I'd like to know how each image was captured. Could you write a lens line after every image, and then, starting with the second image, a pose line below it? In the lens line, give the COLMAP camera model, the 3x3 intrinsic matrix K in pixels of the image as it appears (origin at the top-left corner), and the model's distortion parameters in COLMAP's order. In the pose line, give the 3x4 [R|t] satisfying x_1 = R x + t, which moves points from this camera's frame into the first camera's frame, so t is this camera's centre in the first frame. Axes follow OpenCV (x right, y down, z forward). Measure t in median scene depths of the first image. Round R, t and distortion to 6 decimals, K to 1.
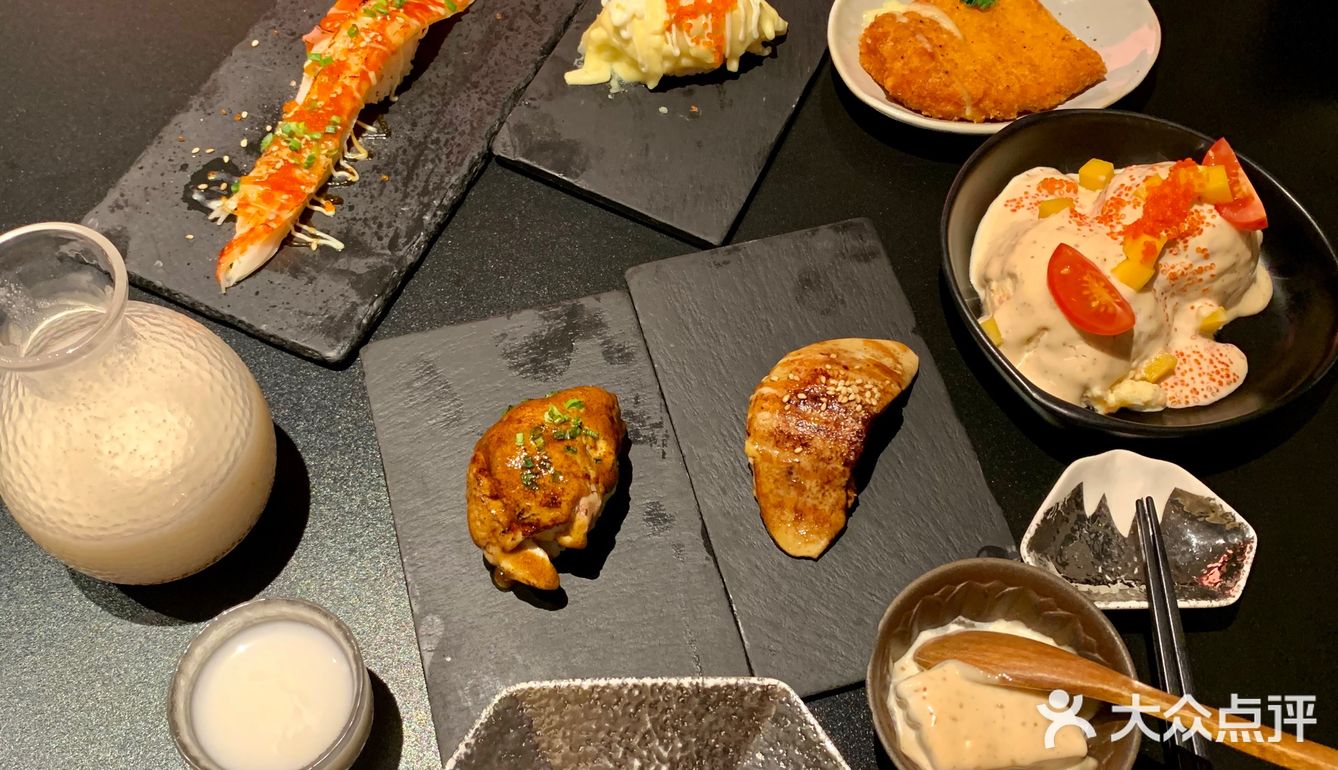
lens RADIAL K [[1153.1, 0, 669.0], [0, 1153.1, 385.0], [0, 0, 1]] dist [-0.005033, -0.004356]
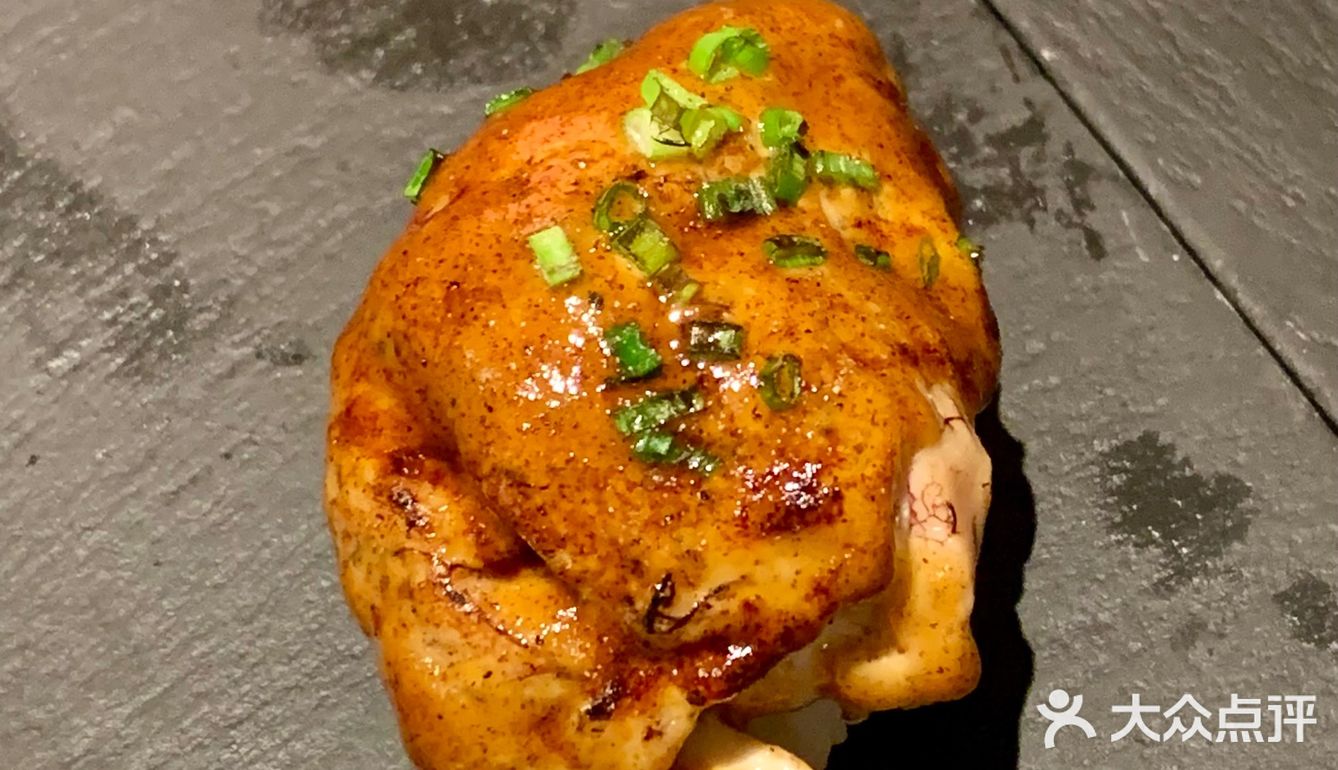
lens RADIAL K [[3041.3, 0, 827.7], [0, 3041.3, 383.5], [0, 0, 1]] dist [0.026323, 0.219628]
pose [[0.959236, -0.255254, 0.121291, -0.130237], [0.254960, 0.966780, 0.018208, 0.060077], [-0.121909, 0.013459, 0.992450, 0.385094]]
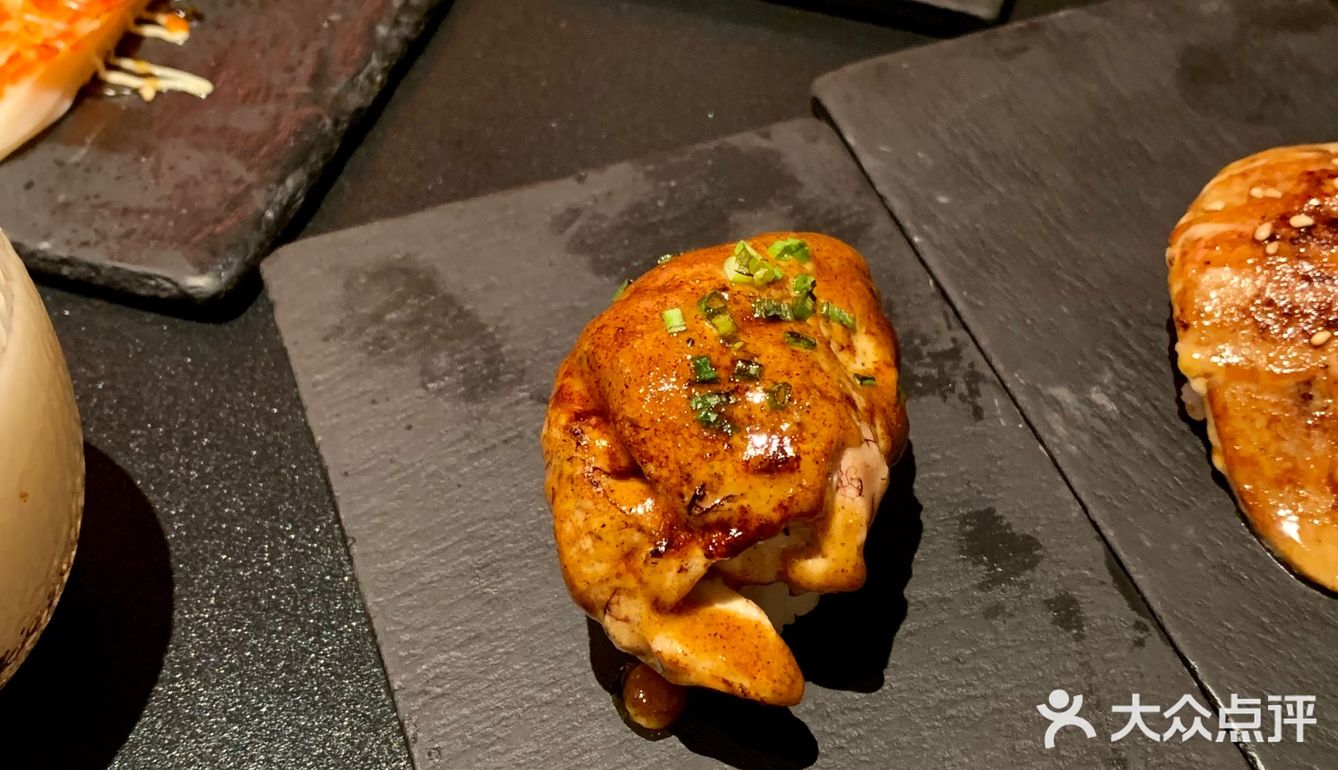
lens RADIAL K [[1649.2, 0, 669.0], [0, 1649.2, 385.0], [0, 0, 1]] dist [-0.006667, -0.007274]
pose [[0.995762, -0.091958, 0.001238, -0.113098], [0.090552, 0.978008, -0.187887, 0.148448], [0.016067, 0.187203, 0.982190, 0.375747]]
